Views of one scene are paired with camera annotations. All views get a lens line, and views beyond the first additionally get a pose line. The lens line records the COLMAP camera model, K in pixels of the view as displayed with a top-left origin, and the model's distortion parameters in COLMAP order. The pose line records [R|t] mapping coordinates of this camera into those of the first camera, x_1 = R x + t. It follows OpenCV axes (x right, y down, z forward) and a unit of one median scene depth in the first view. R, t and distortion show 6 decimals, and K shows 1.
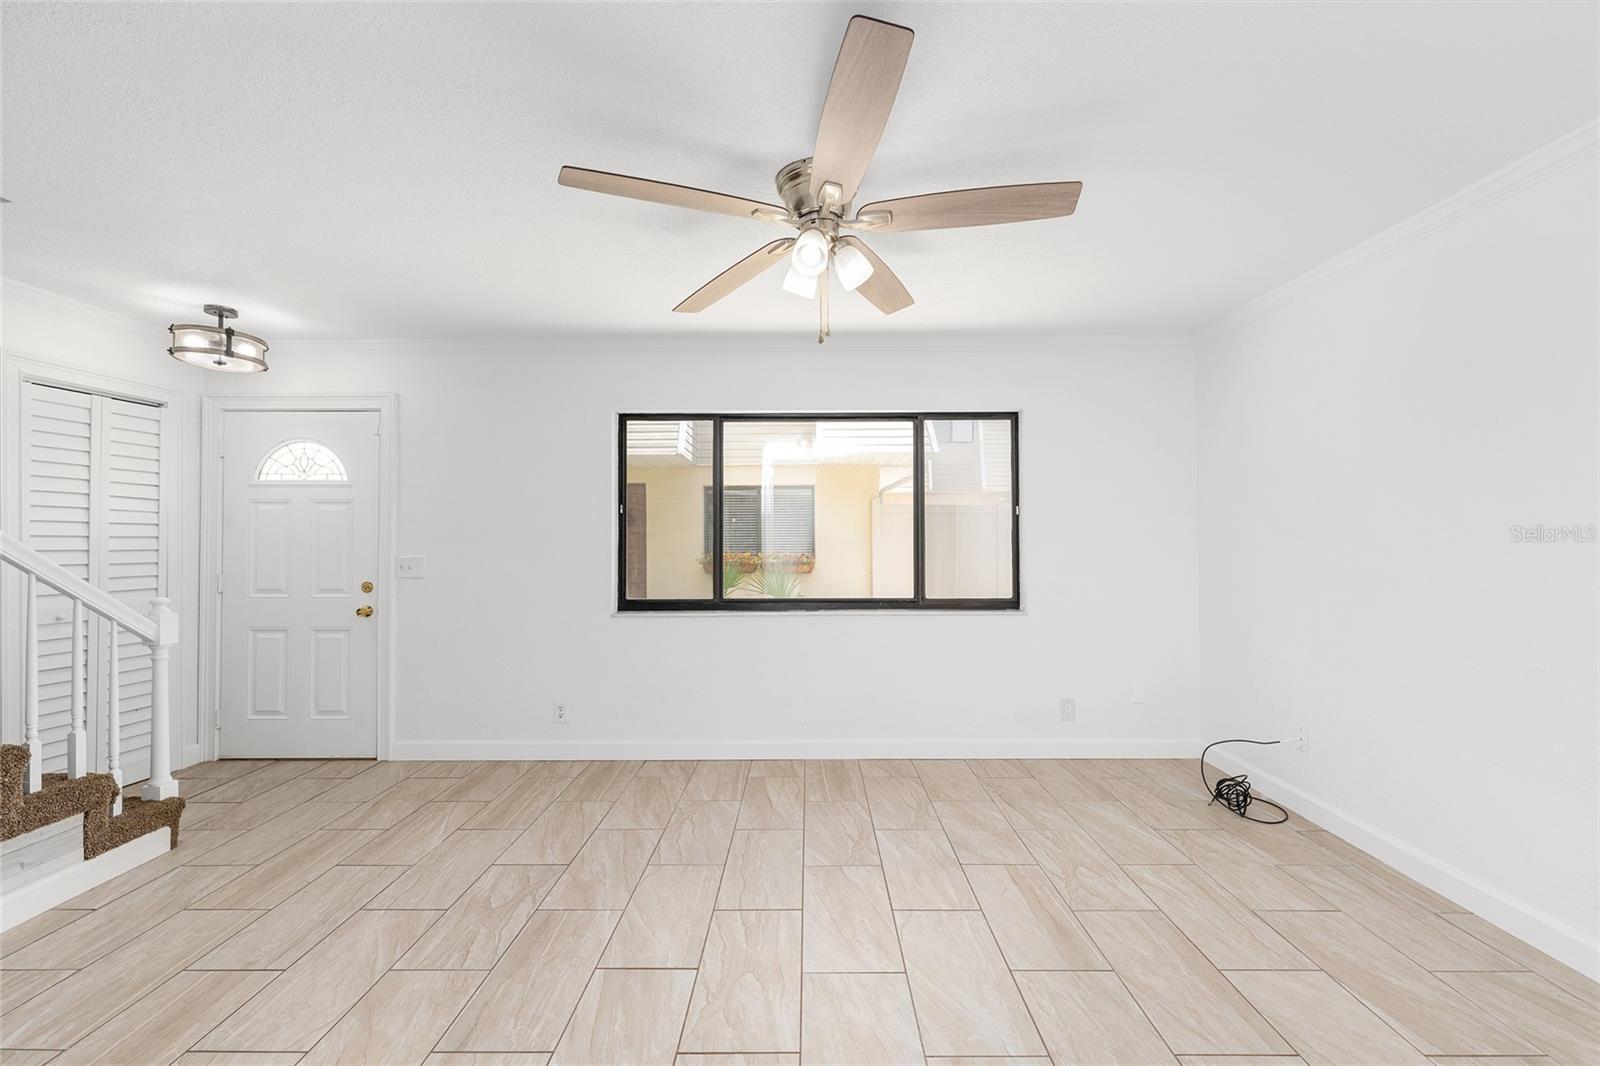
lens RADIAL K [[635.0, 0, 806.6], [0, 635.0, 530.0], [0, 0, 1]] dist [0.001536, -0.000312]
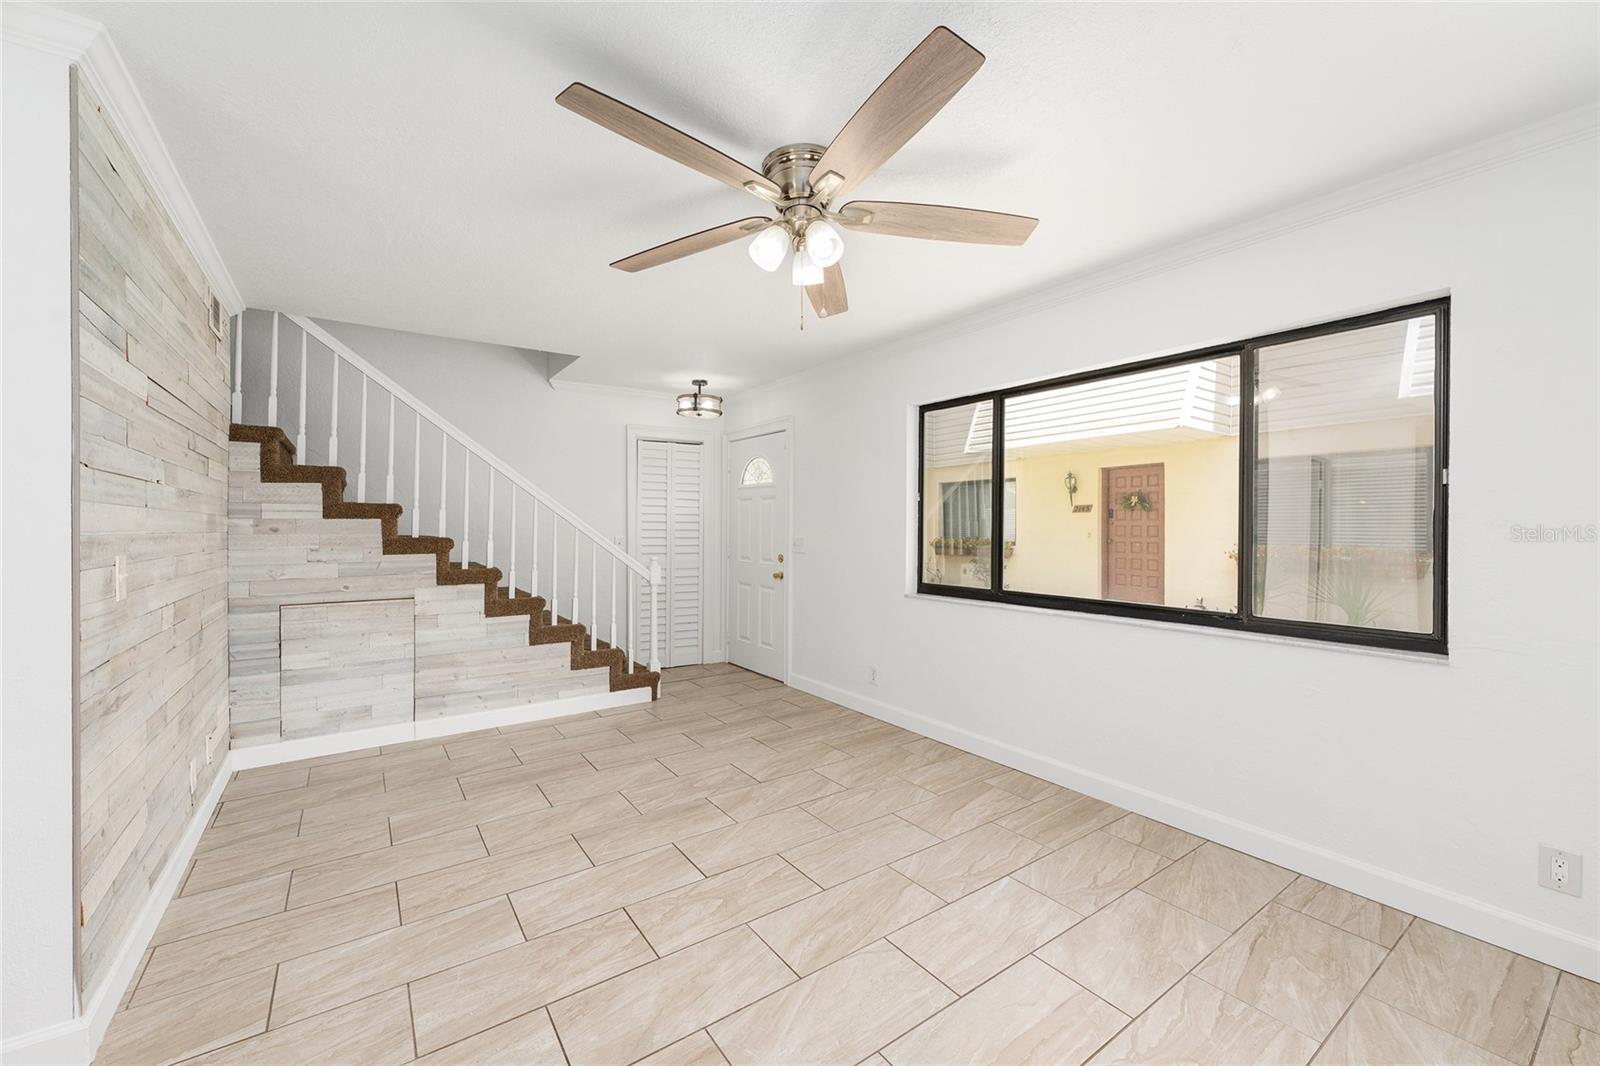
lens RADIAL K [[635.0, 0, 807.0], [0, 635.0, 527.7], [0, 0, 1]] dist [0.001536, -0.000312]
pose [[0.587669, 0.008214, -0.809060, 0.602644], [0.004872, 0.999894, 0.013690, 0.004679], [0.809087, -0.011987, 0.587567, 0.296362]]
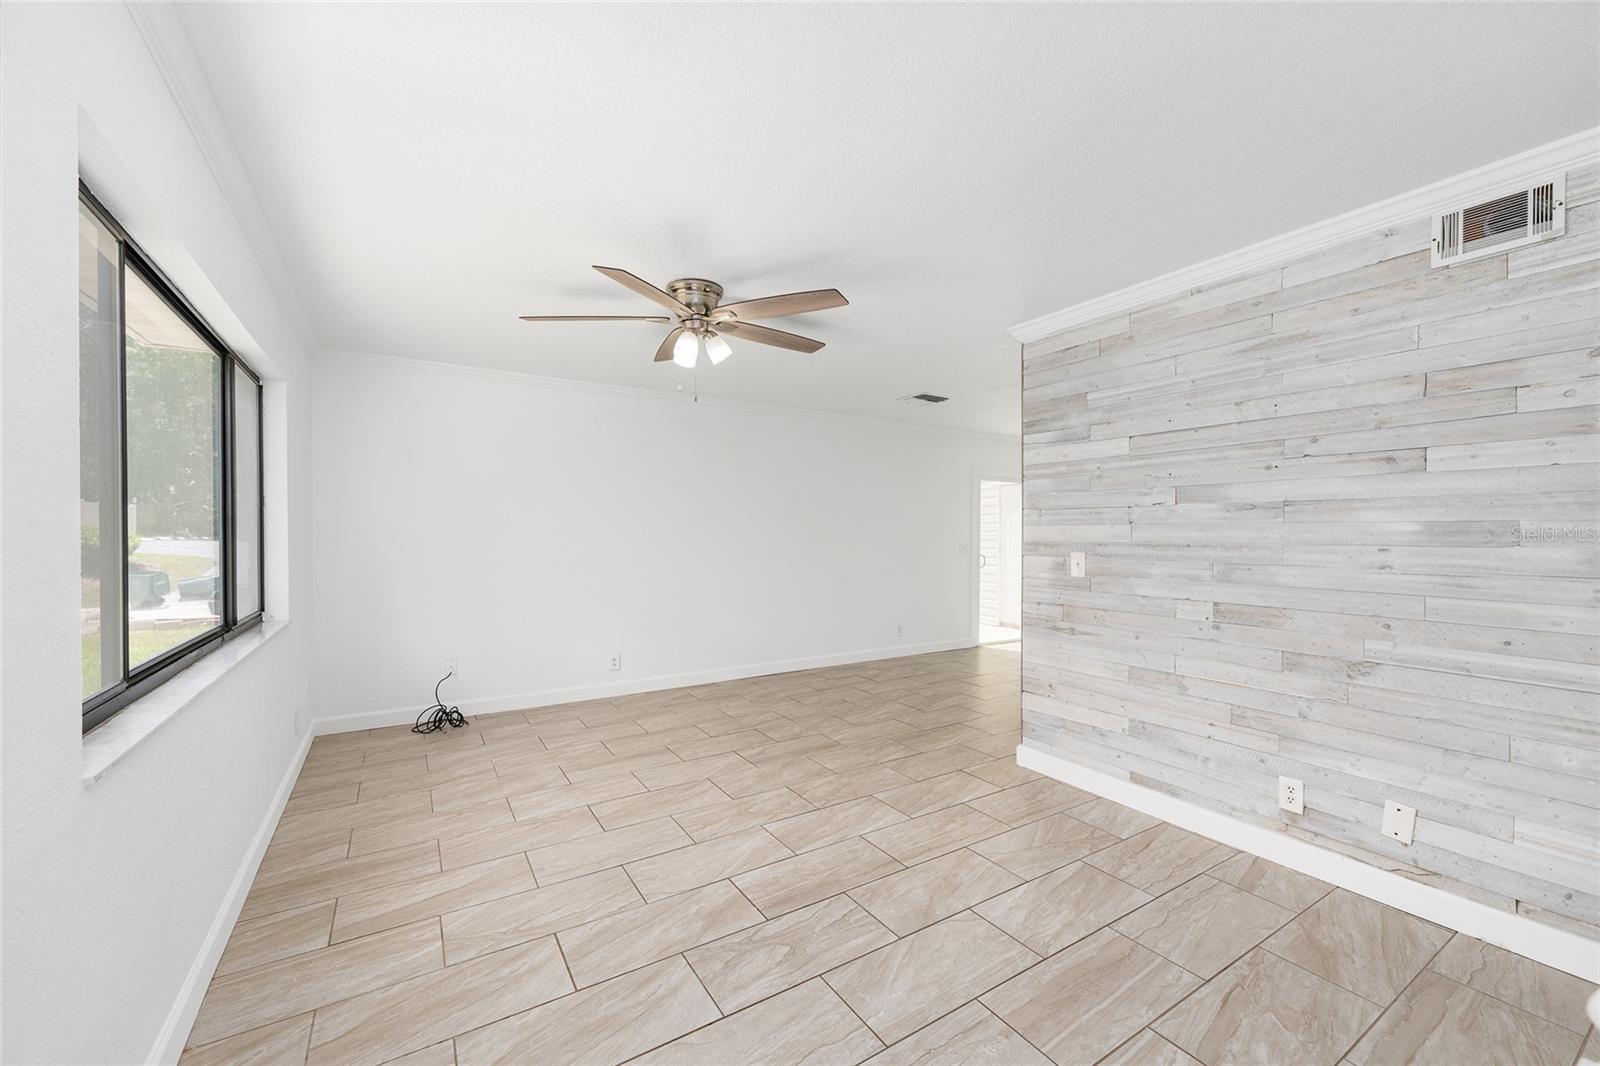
lens RADIAL K [[635.0, 0, 803.3], [0, 635.0, 532.2], [0, 0, 1]] dist [0.001536, -0.000312]
pose [[-0.535674, 0.007416, 0.844392, -0.965817], [-0.008289, 0.999867, -0.014040, 0.020844], [-0.844384, -0.014521, -0.535542, 1.126687]]
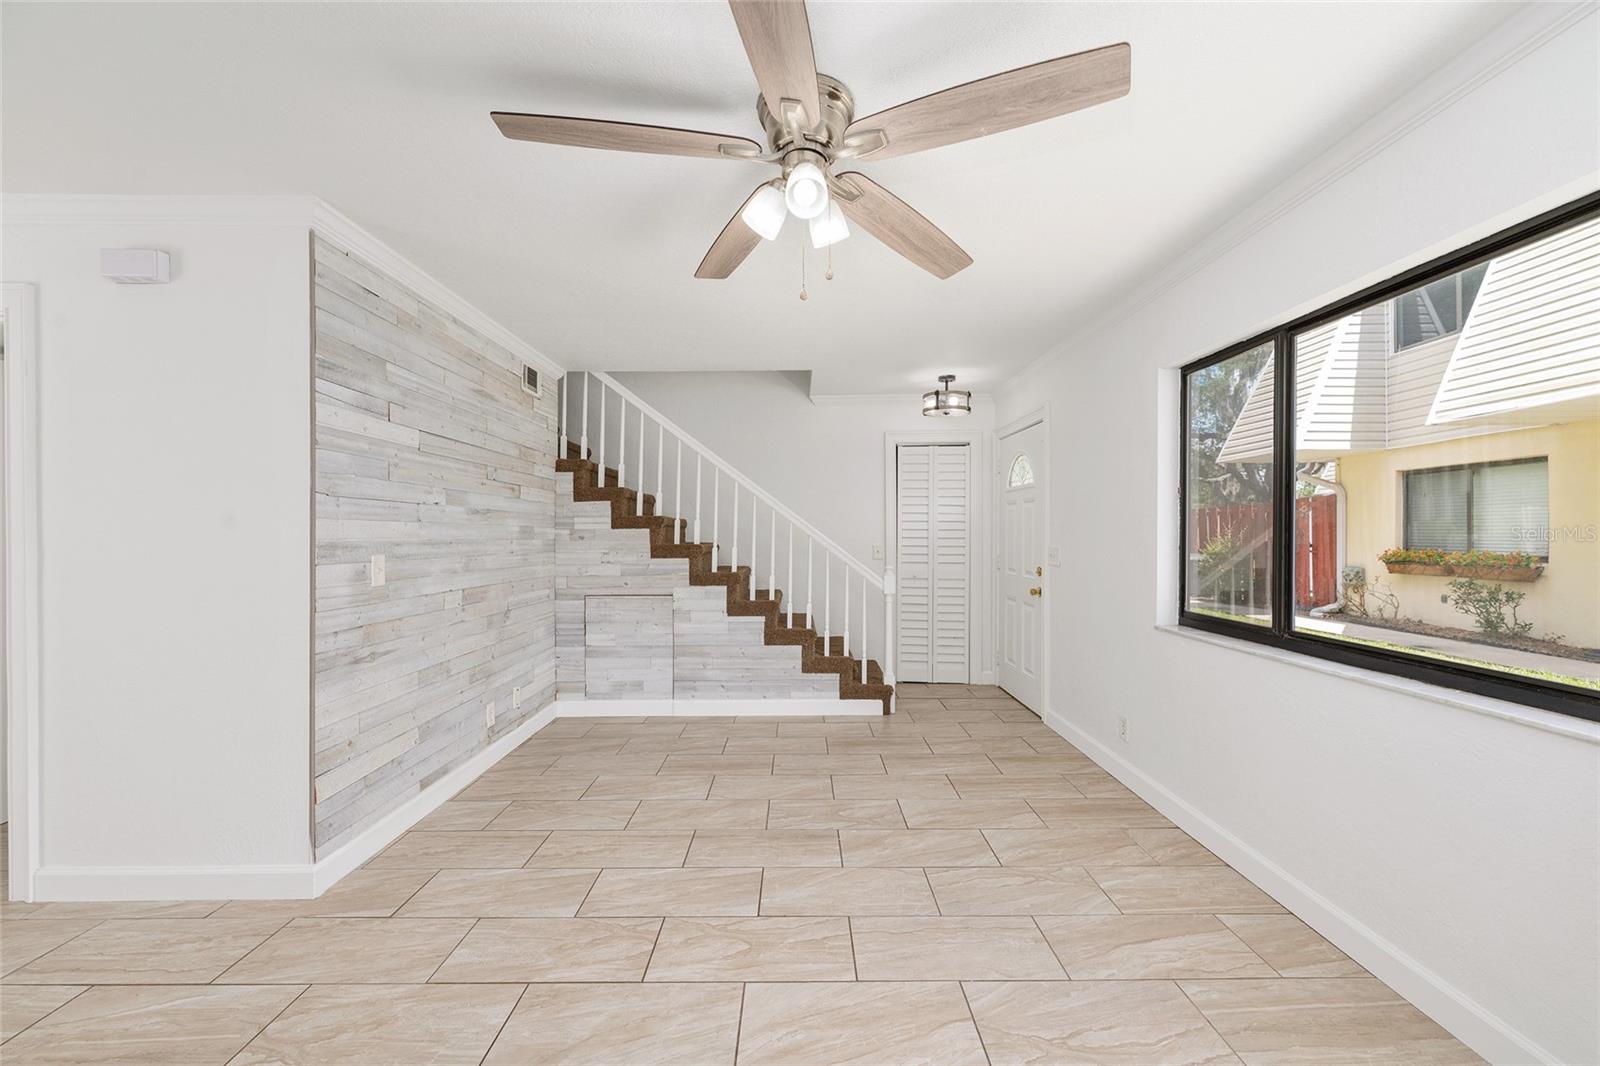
lens RADIAL K [[635.0, 0, 806.3], [0, 635.0, 532.4], [0, 0, 1]] dist [0.001536, -0.000312]
pose [[0.017210, 0.002759, -0.999848, 0.620001], [0.013305, 0.999907, 0.002988, 0.010070], [0.999763, -0.013354, 0.017172, 0.706242]]
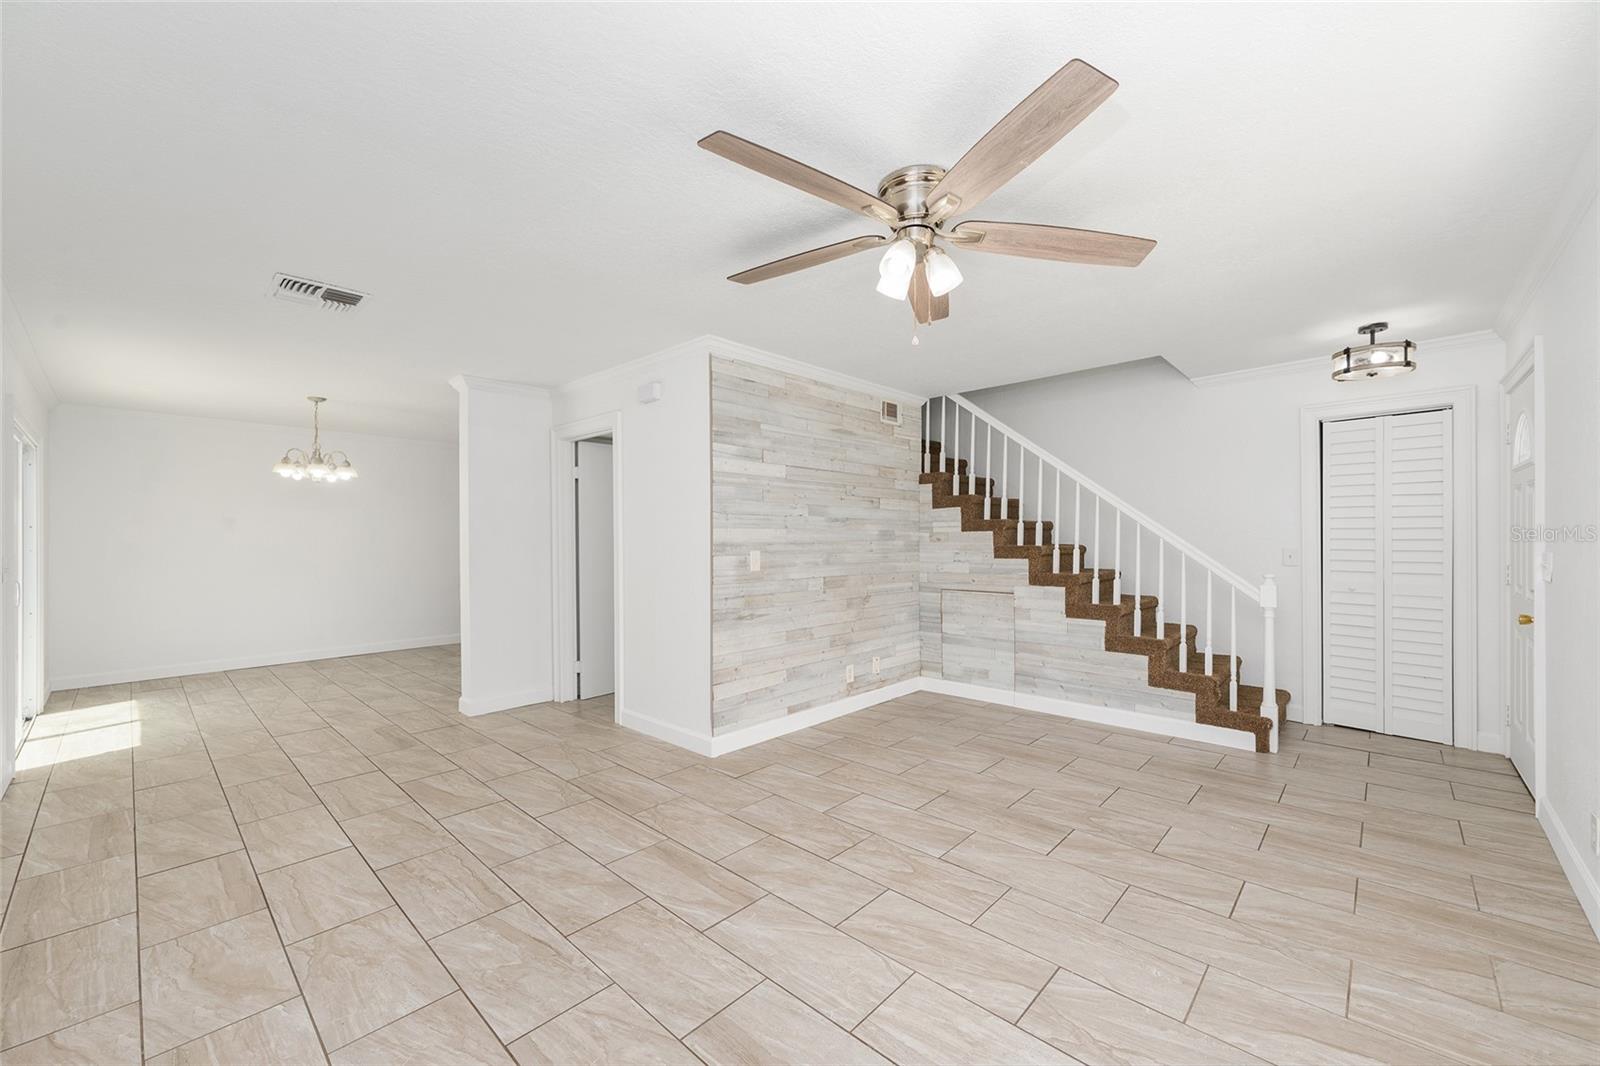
lens RADIAL K [[635.0, 0, 802.2], [0, 635.0, 532.6], [0, 0, 1]] dist [0.001536, -0.000312]
pose [[-0.677450, 0.003159, -0.735562, 0.651757], [0.017957, 0.999764, -0.012245, 0.016038], [0.735350, -0.021503, -0.677347, 1.118227]]
